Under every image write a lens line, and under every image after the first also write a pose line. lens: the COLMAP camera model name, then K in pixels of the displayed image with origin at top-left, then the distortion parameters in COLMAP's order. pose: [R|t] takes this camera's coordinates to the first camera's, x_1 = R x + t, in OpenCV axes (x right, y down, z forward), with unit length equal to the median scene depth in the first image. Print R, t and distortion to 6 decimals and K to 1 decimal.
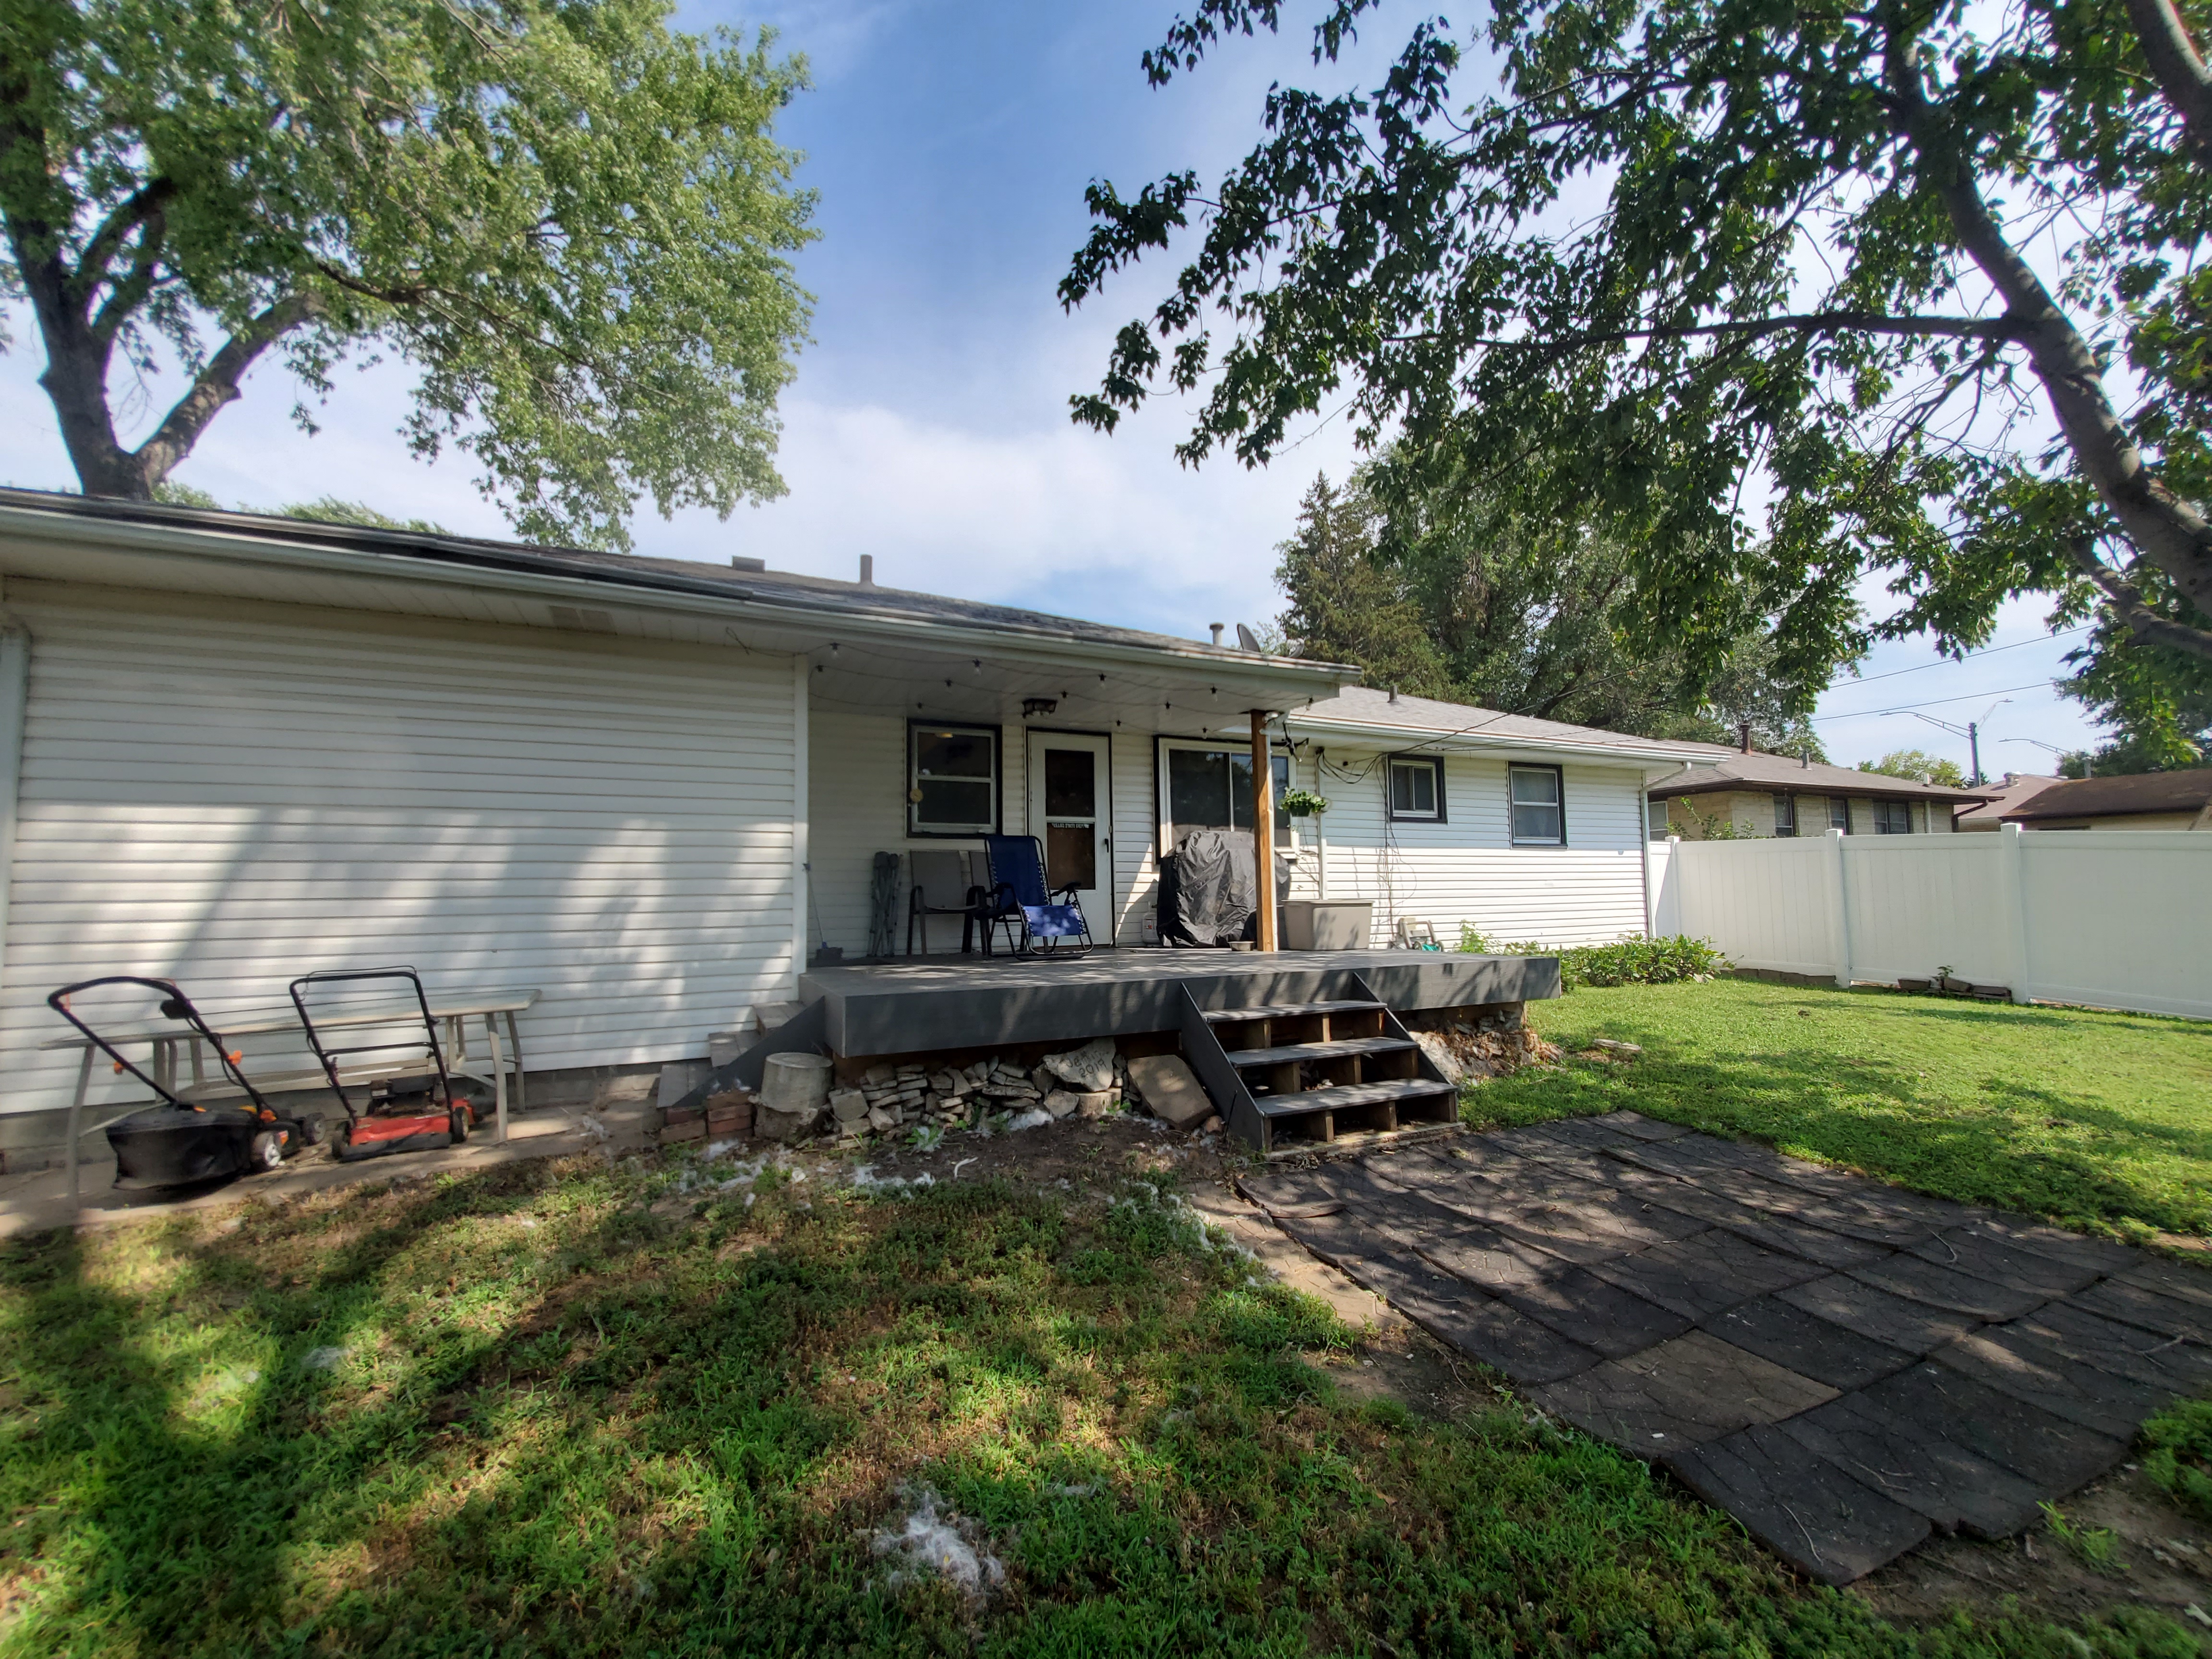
lens RADIAL K [[913.0, 0, 1115.9], [0, 913.0, 810.9], [0, 0, 1]] dist [0.005024, 0.000172]
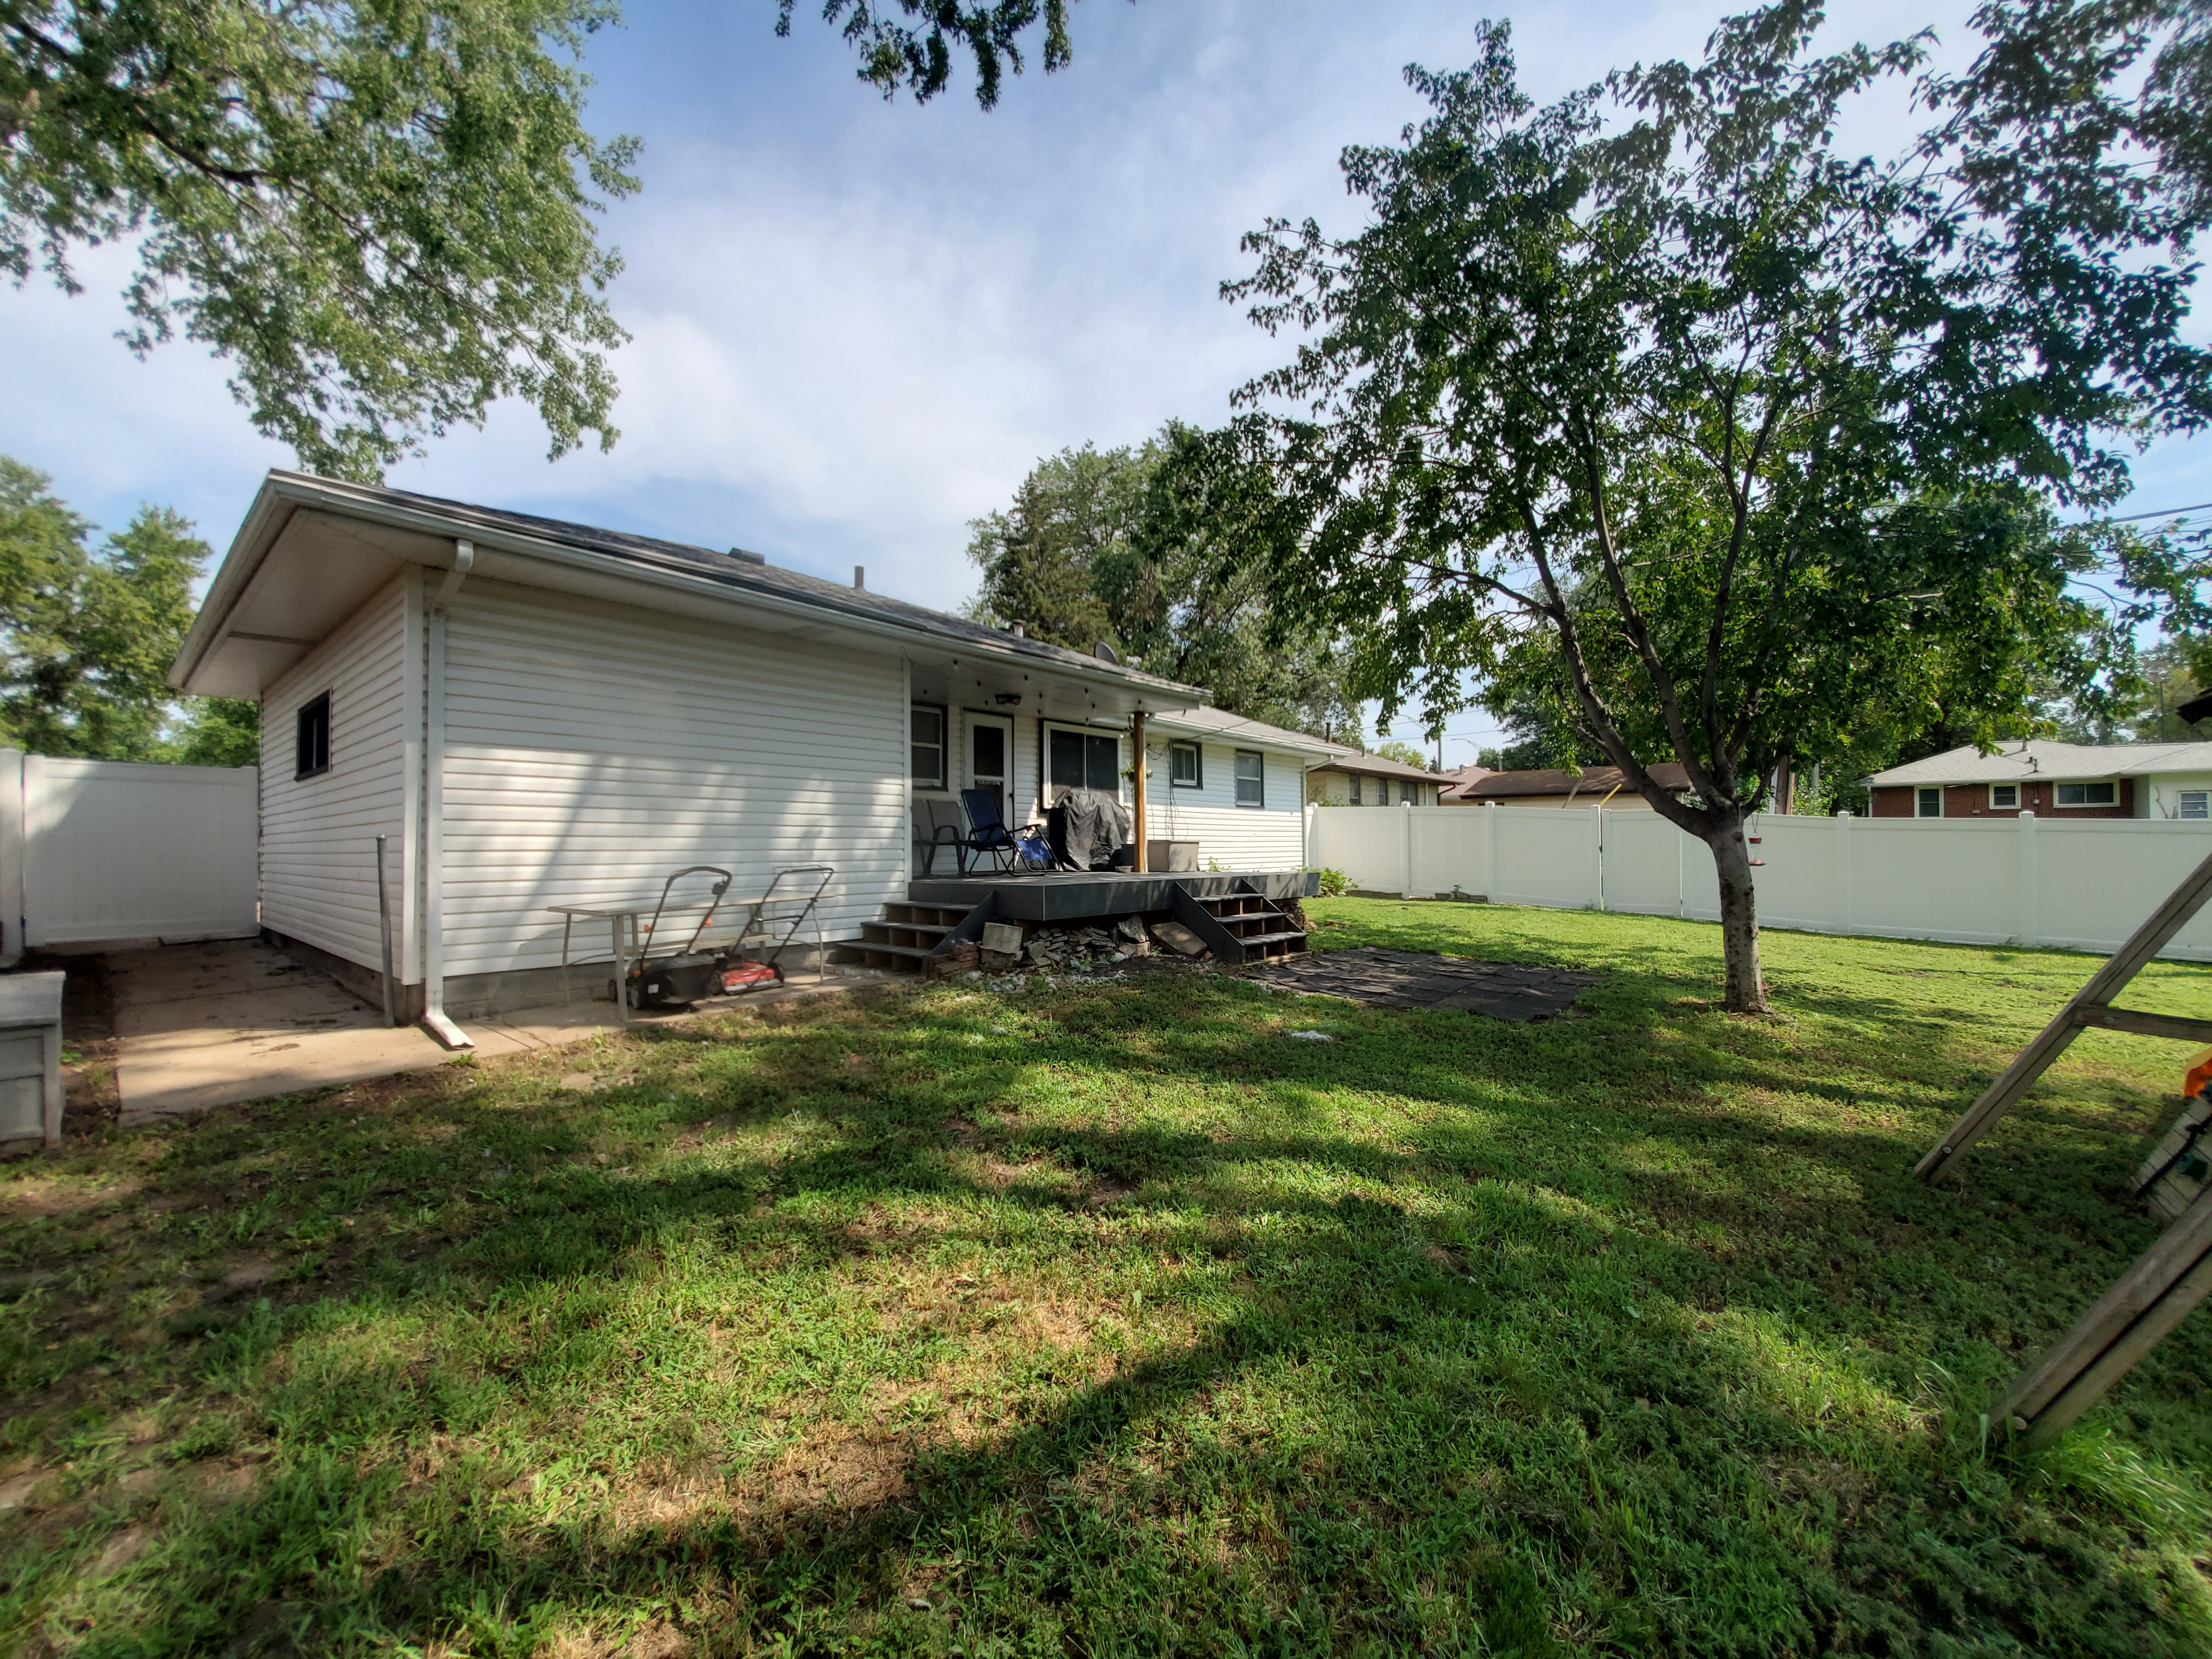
lens RADIAL K [[879.3, 0, 1123.4], [0, 879.3, 837.2], [0, 0, 1]] dist [0.002489, 0.001012]
pose [[0.911020, 0.015482, 0.412071, -0.489224], [-0.049733, 0.996126, 0.072526, -0.009826], [-0.409352, -0.086566, 0.908261, -0.328760]]
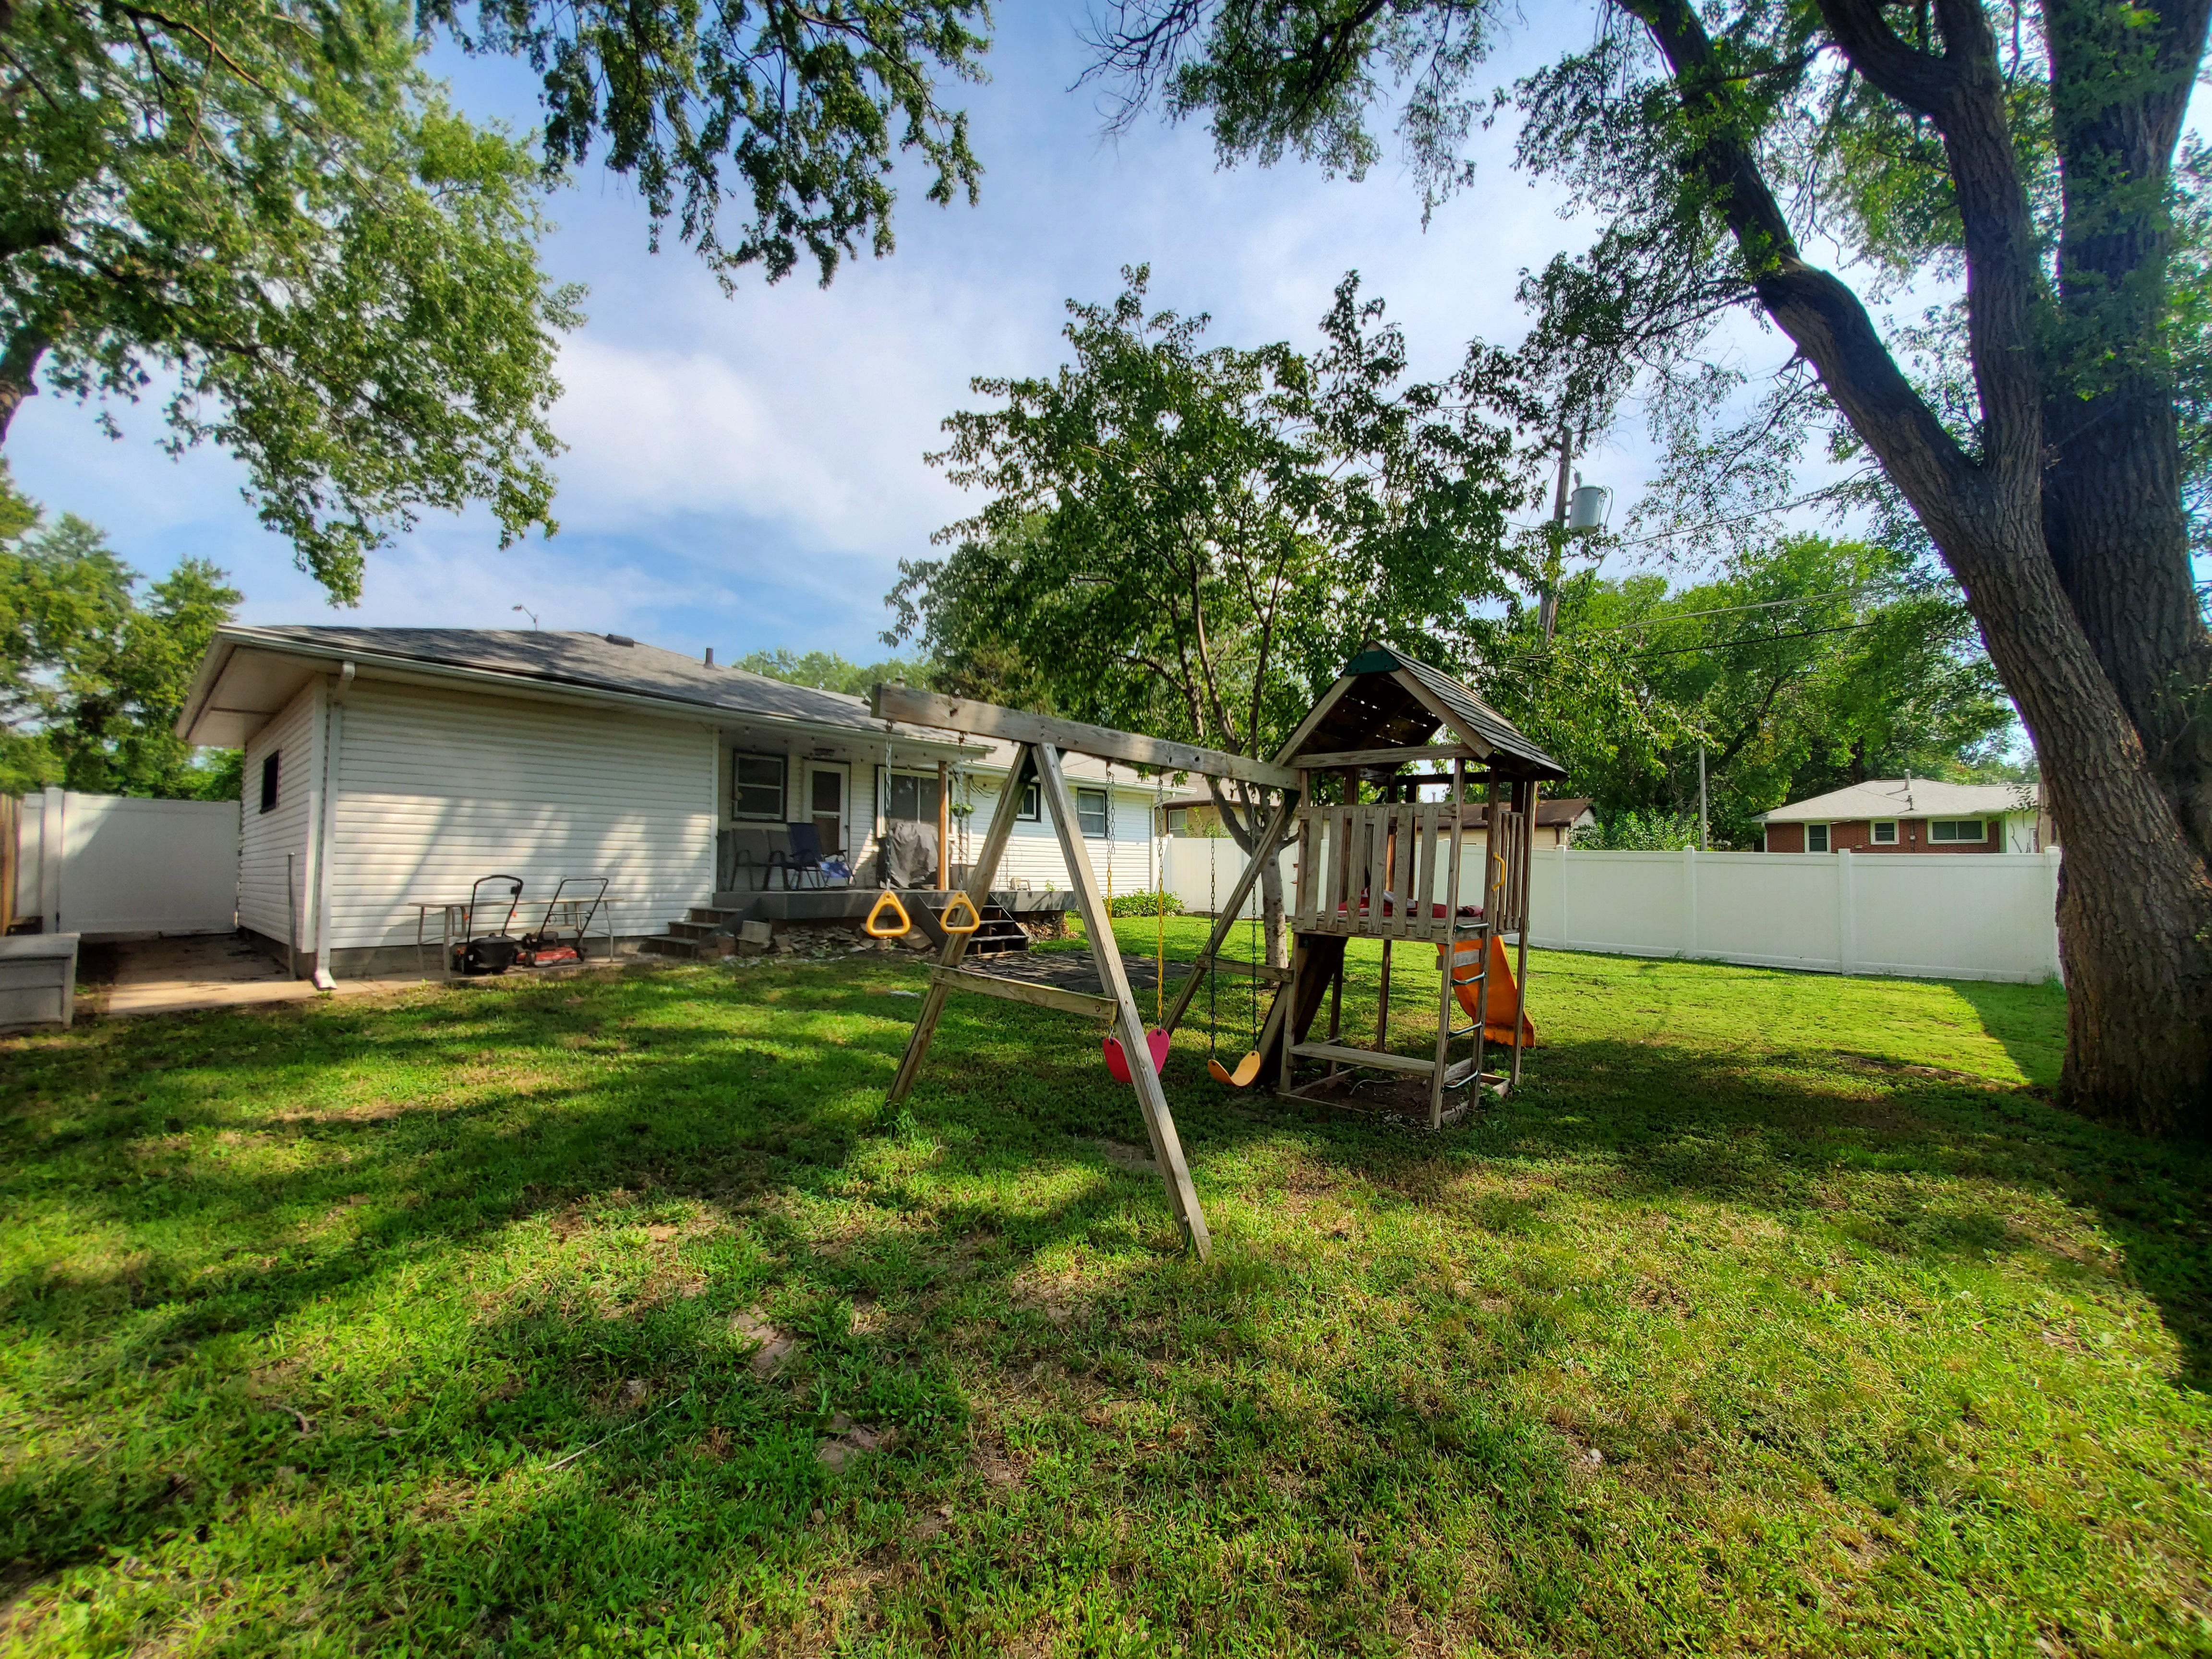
lens RADIAL K [[866.4, 0, 1104.0], [0, 866.4, 836.9], [0, 0, 1]] dist [0.007735, -0.000553]
pose [[0.919586, 0.036169, 0.391220, -0.243510], [-0.056701, 0.997547, 0.041054, -0.049513], [-0.388775, -0.059935, 0.919381, -0.804679]]
